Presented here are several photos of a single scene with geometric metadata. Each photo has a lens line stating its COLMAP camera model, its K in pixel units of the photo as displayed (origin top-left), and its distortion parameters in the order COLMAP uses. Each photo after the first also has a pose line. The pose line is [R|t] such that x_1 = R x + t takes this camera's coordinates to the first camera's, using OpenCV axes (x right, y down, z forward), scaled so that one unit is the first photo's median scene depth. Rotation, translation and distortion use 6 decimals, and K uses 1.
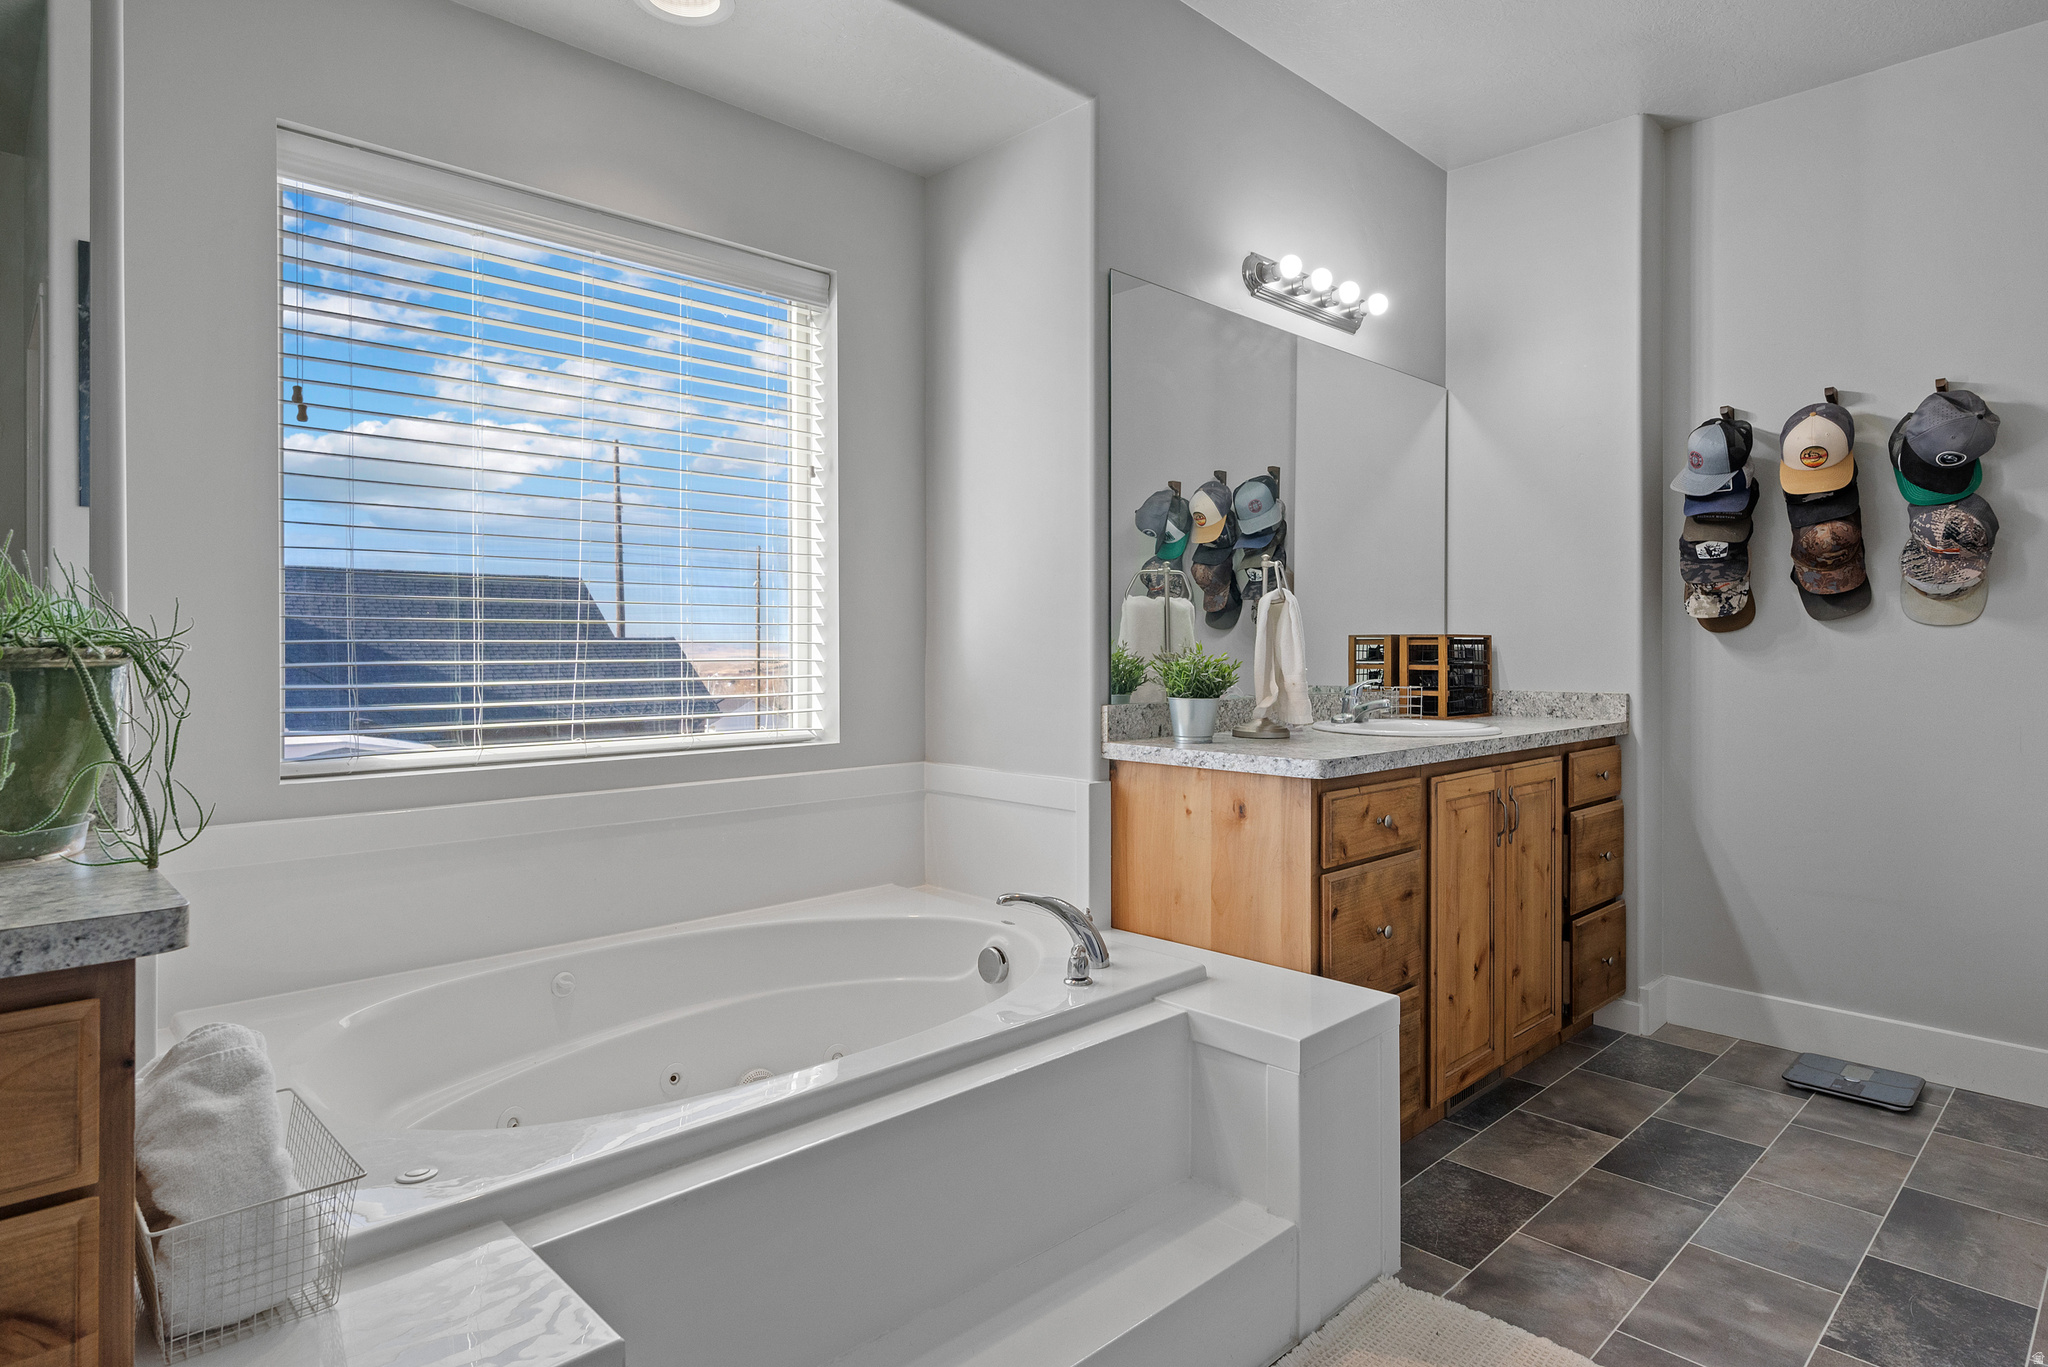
lens RADIAL K [[1113.3, 0, 1046.2], [0, 1113.3, 642.4], [0, 0, 1]] dist [-0.008847, 0.000669]
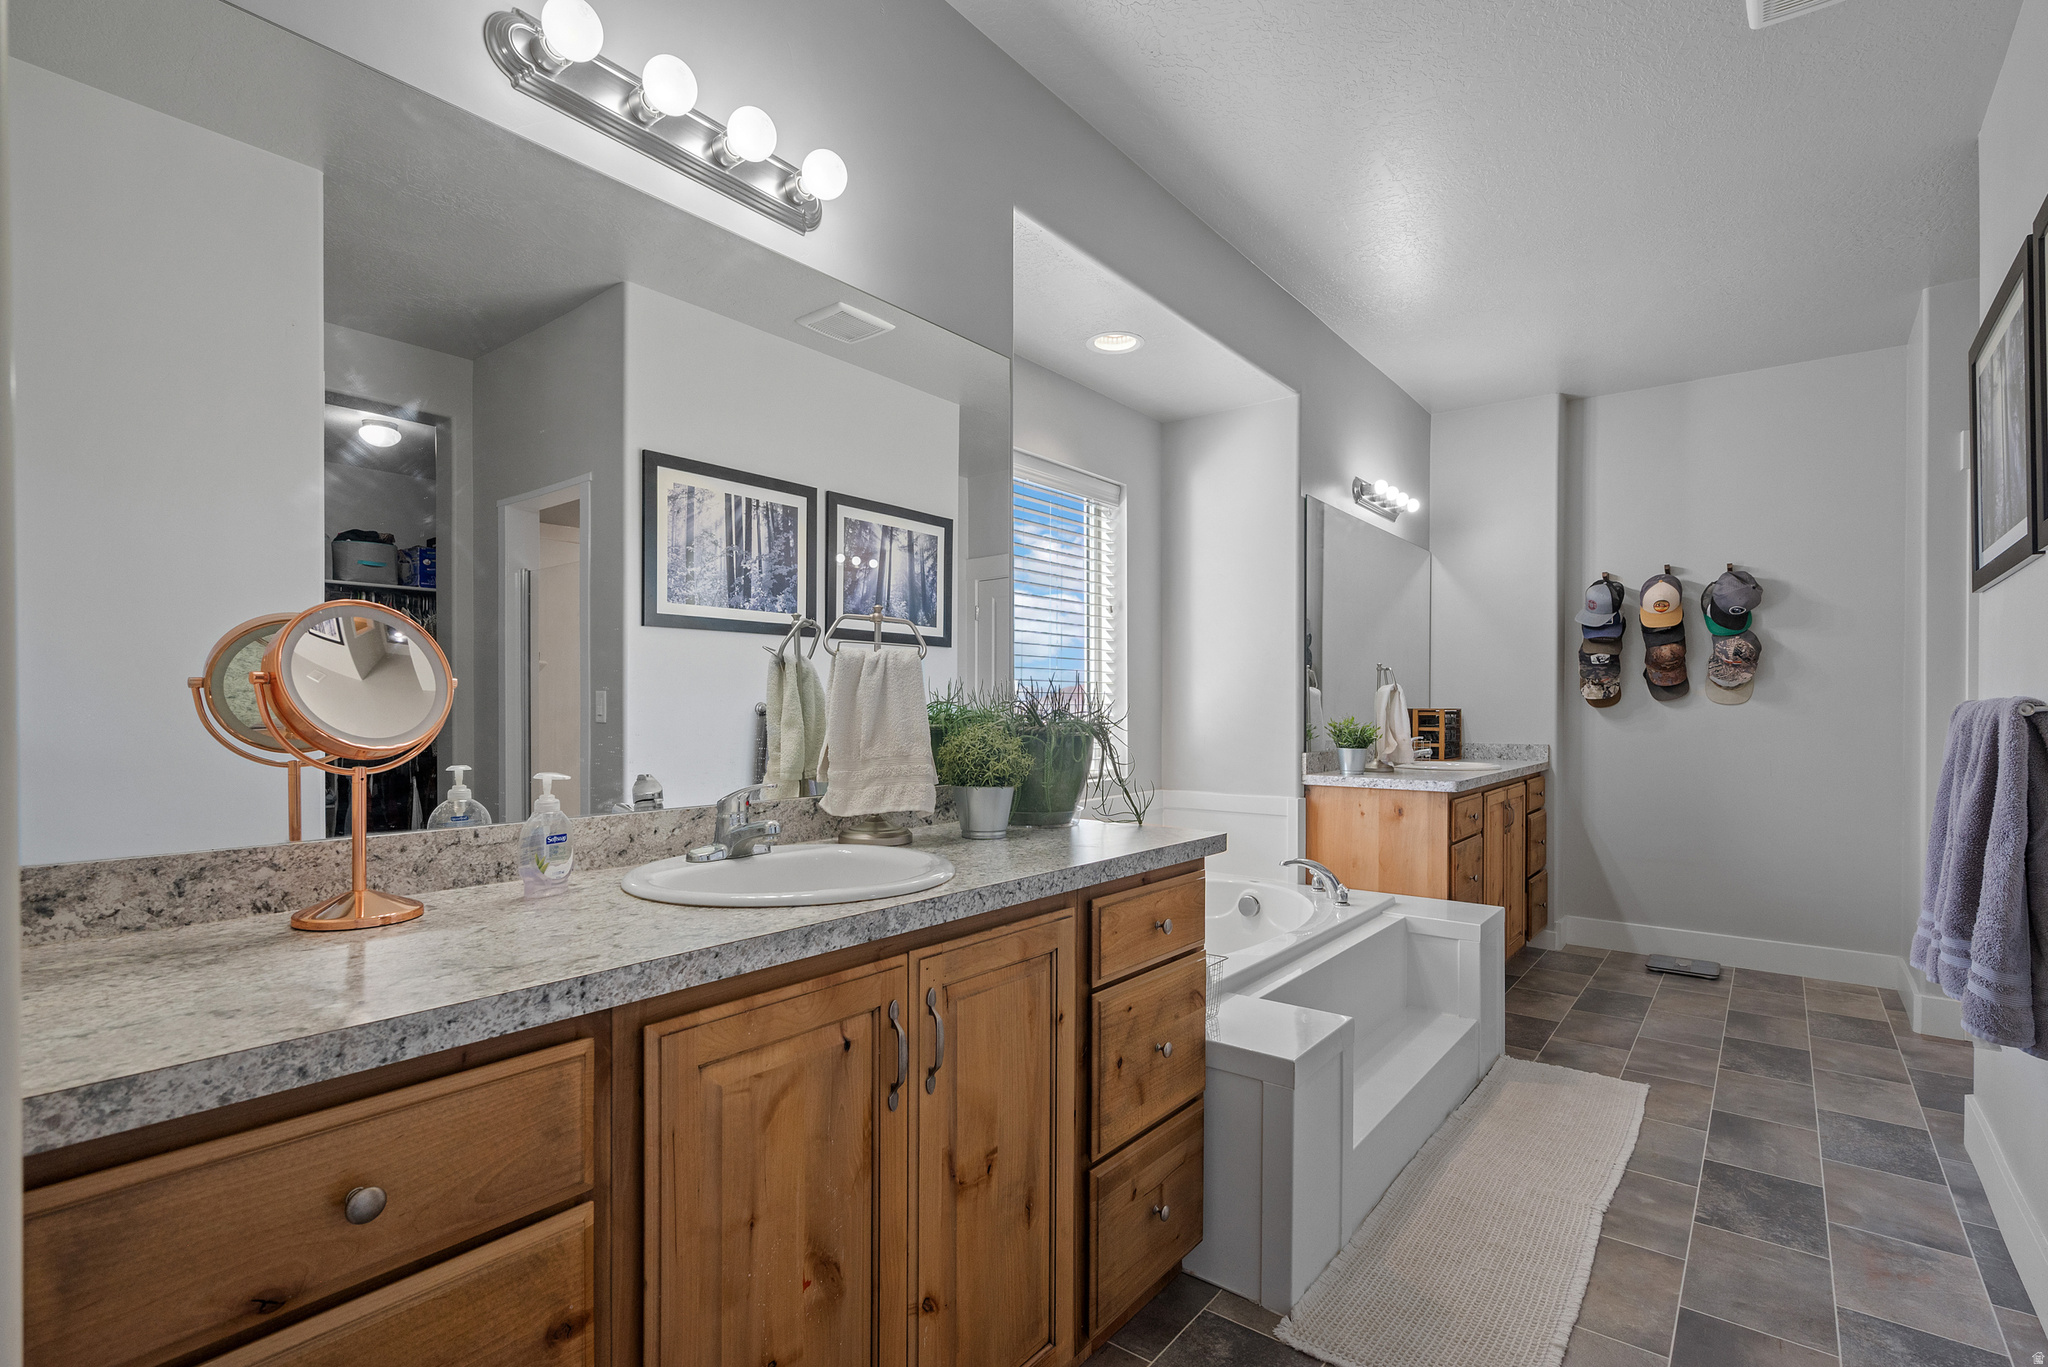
lens RADIAL K [[906.8, 0, 1078.5], [0, 906.8, 714.5], [0, 0, 1]] dist [-0.011180, 0.000528]
pose [[0.990619, -0.000716, 0.136649, -0.402128], [-0.000488, 0.999961, 0.008776, -0.011547], [-0.136650, -0.008761, 0.990581, -0.269418]]
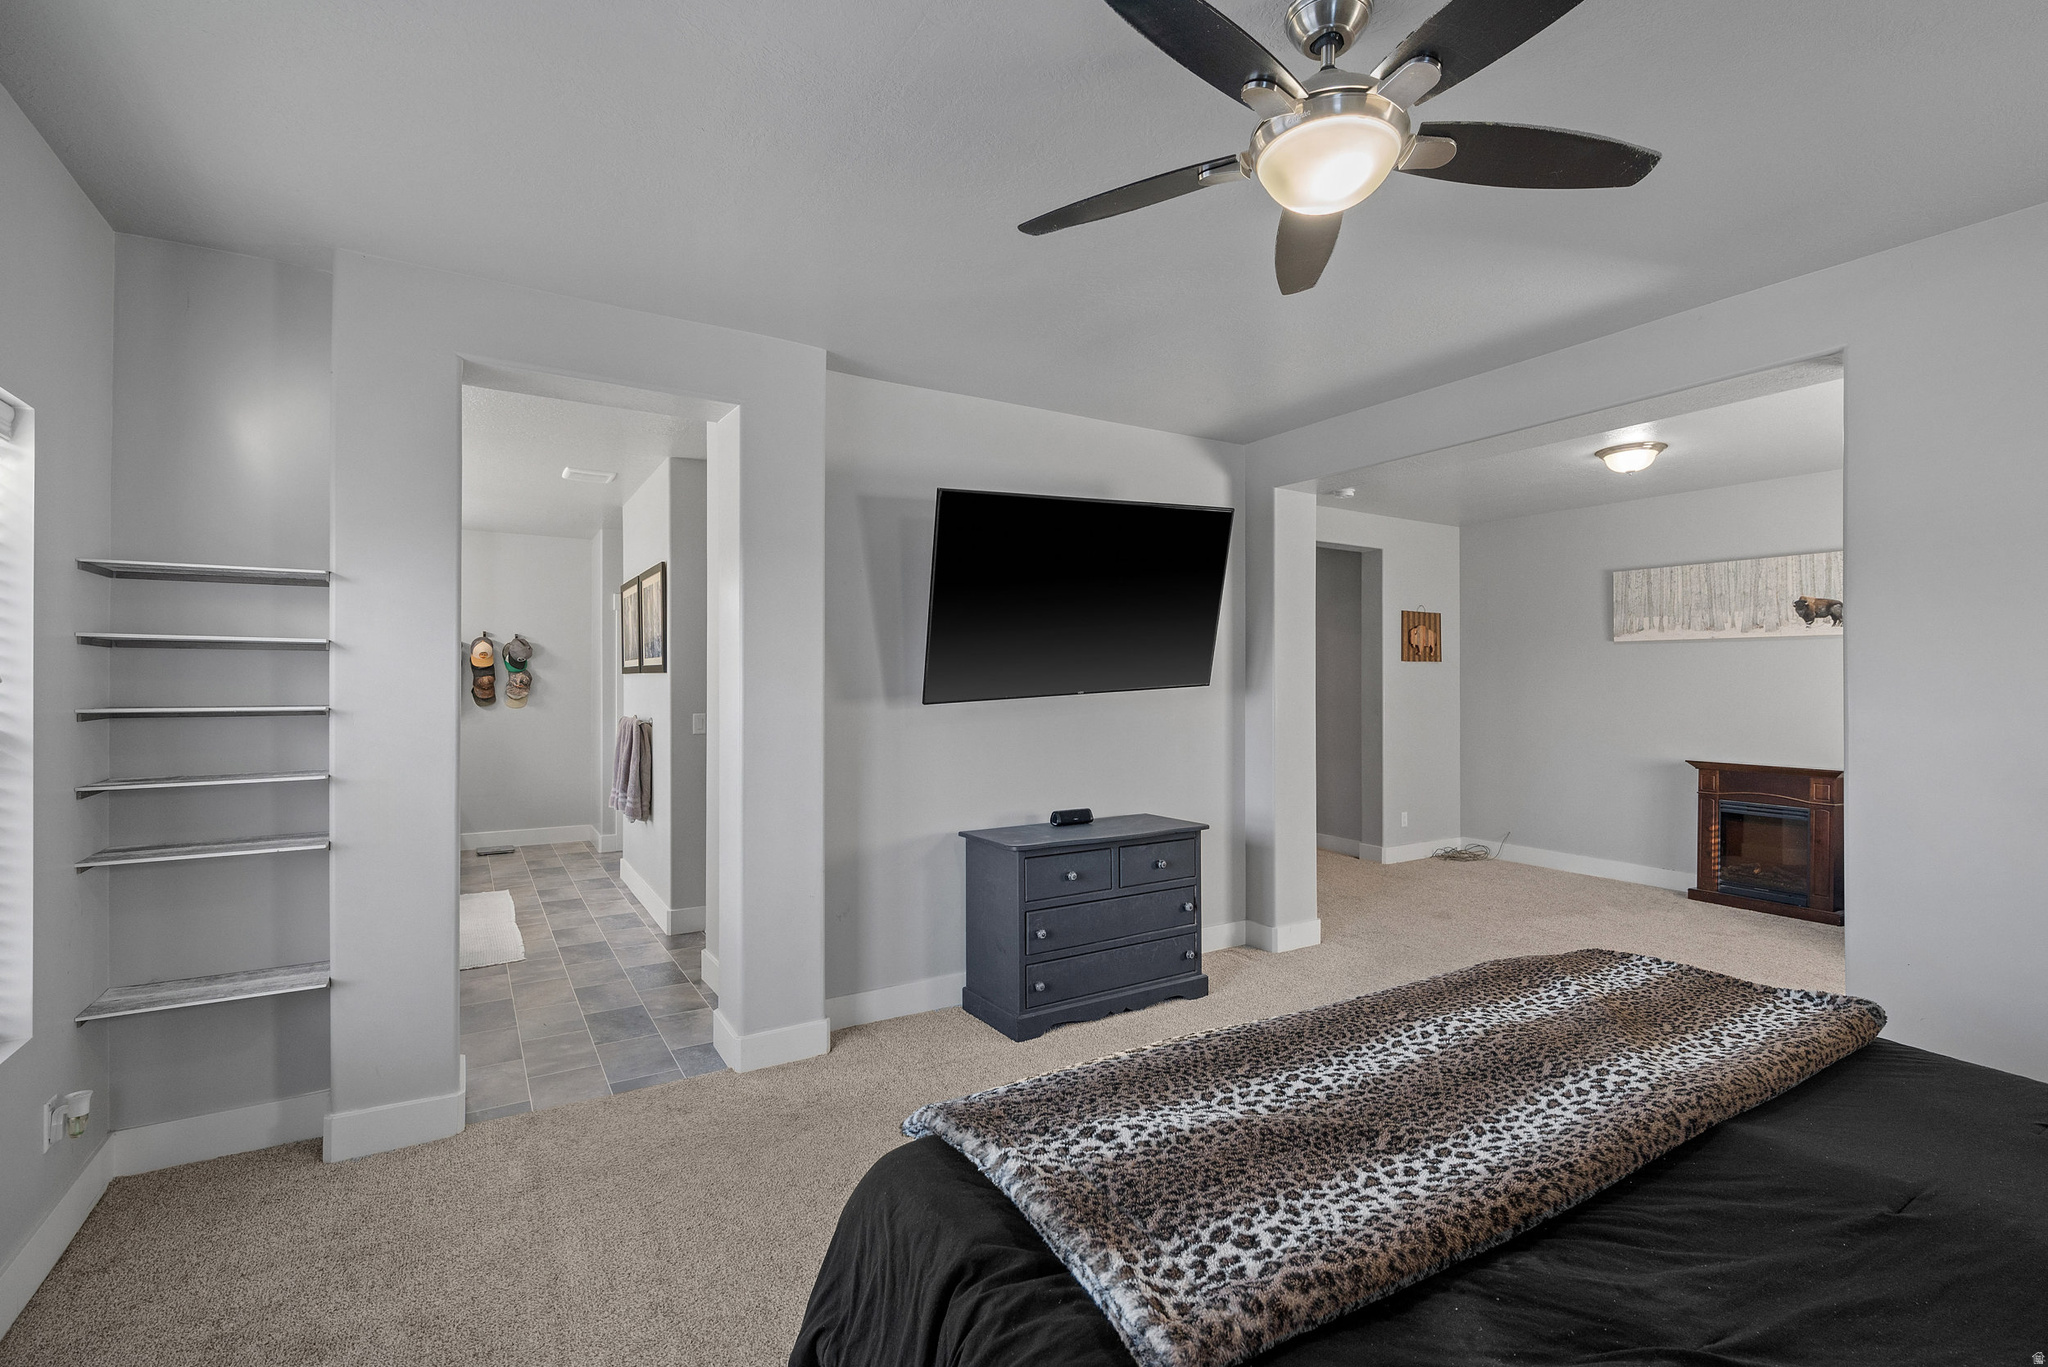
lens RADIAL K [[906.8, 0, 1021.0], [0, 906.8, 678.5], [0, 0, 1]] dist [-0.011180, 0.000528]
pose [[0.209383, -0.000411, 0.977834, -1.509077], [-0.011125, 0.999934, 0.002802, -0.128617], [-0.977770, -0.011465, 0.209365, -1.035127]]
